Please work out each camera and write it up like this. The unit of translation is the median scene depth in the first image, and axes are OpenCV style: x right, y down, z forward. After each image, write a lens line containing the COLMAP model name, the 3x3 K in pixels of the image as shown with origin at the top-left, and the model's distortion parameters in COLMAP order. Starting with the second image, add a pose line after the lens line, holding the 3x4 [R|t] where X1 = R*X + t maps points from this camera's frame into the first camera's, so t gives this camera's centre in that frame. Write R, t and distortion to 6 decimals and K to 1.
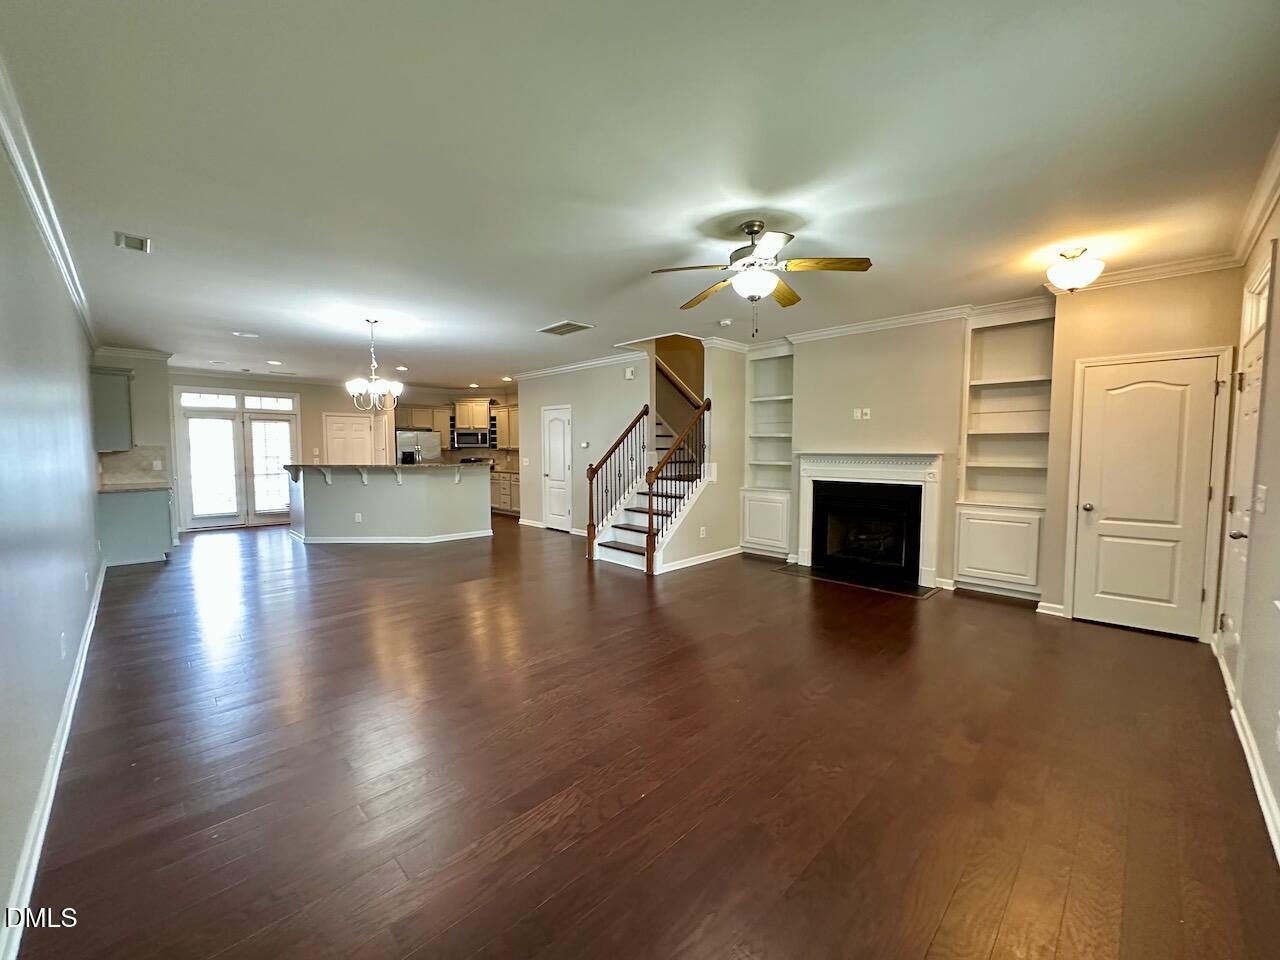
lens RADIAL K [[508.5, 0, 643.5], [0, 508.5, 486.9], [0, 0, 1]] dist [-0.003515, 0.000300]
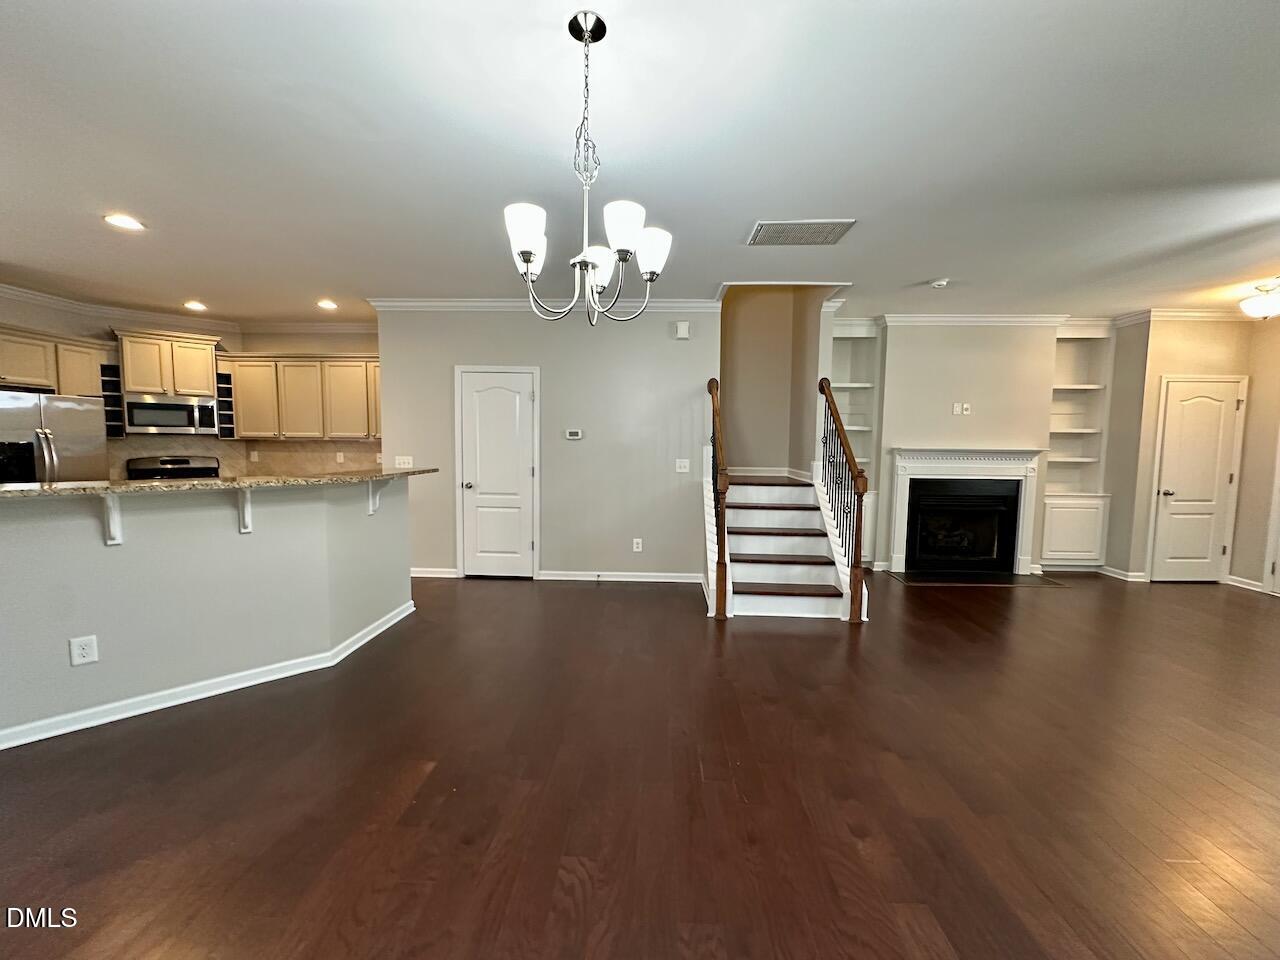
lens RADIAL K [[508.5, 0, 640.5], [0, 508.5, 481.5], [0, 0, 1]] dist [-0.003515, 0.000300]
pose [[0.732424, -0.044629, 0.679384, -0.462364], [0.041530, 0.998920, 0.020848, -0.033478], [-0.679581, 0.012946, 0.733487, 0.470268]]
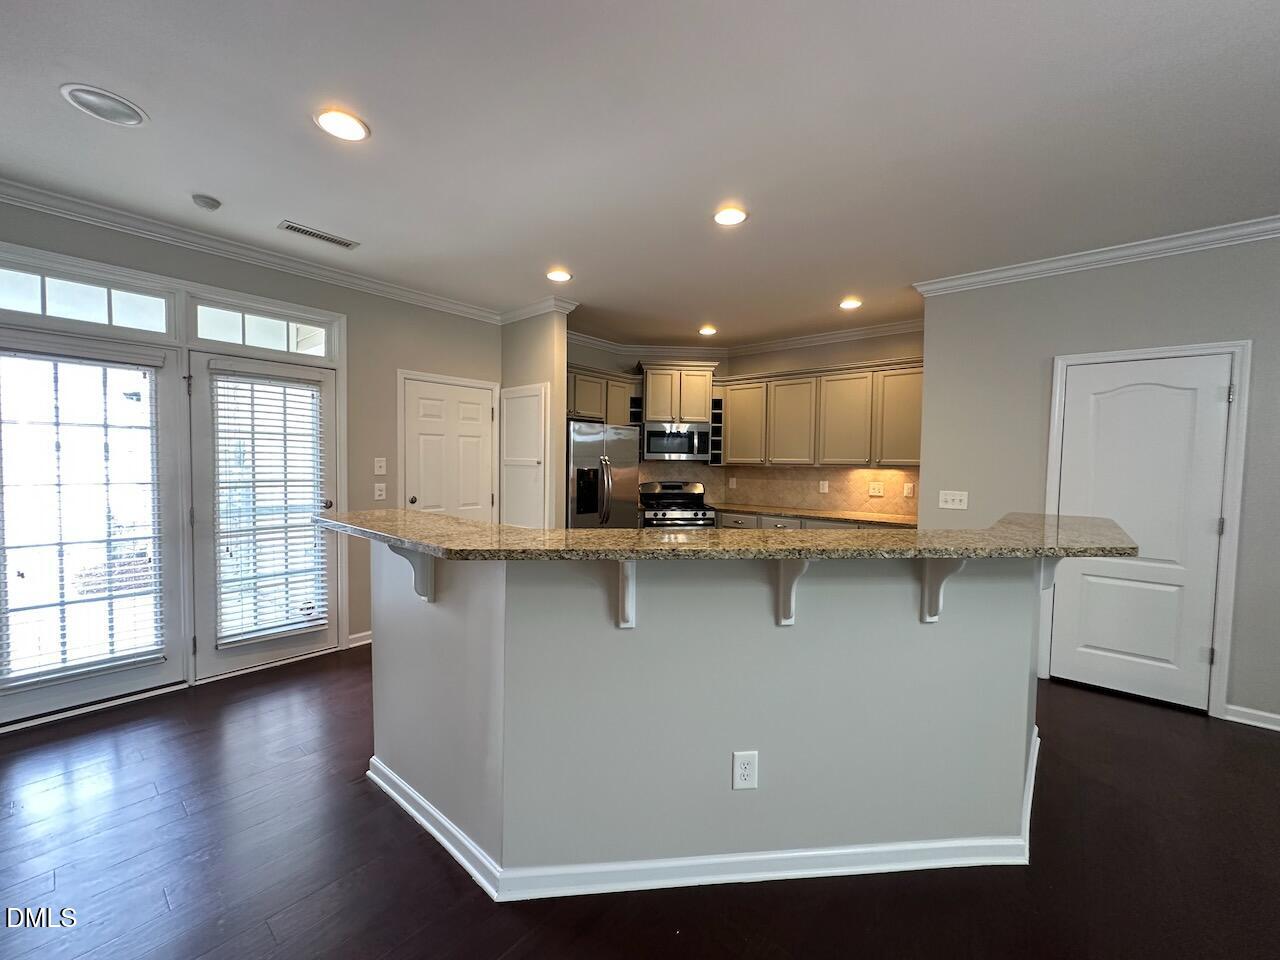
lens RADIAL K [[508.5, 0, 641.0], [0, 508.5, 481.9], [0, 0, 1]] dist [-0.003515, 0.000300]
pose [[0.995676, 0.009864, 0.092371, -0.564980], [-0.006513, 0.999312, -0.036509, -0.052761], [-0.092667, 0.035749, 0.995055, 0.694344]]
